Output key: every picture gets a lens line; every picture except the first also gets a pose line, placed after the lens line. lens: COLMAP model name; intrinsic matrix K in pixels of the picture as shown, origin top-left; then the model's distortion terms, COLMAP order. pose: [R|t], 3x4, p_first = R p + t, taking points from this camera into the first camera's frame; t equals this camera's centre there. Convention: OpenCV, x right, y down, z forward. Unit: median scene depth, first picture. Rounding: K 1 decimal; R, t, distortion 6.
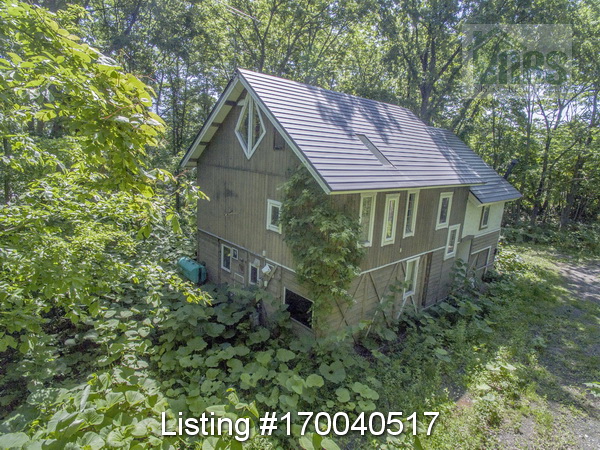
lens RADIAL K [[350.6, 0, 300.0], [0, 350.6, 214.3], [0, 0, 1]] dist [0.001444, -0.000679]
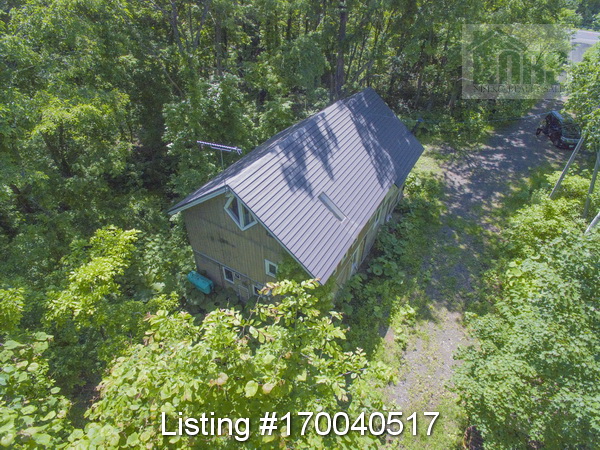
lens RADIAL K [[350.6, 0, 300.0], [0, 350.6, 214.3], [0, 0, 1]] dist [0.001444, -0.000679]
pose [[0.953937, -0.225806, 0.197526, -0.180839], [0.107462, 0.871899, 0.477750, -0.806369], [-0.280101, -0.434516, 0.856002, -0.182644]]
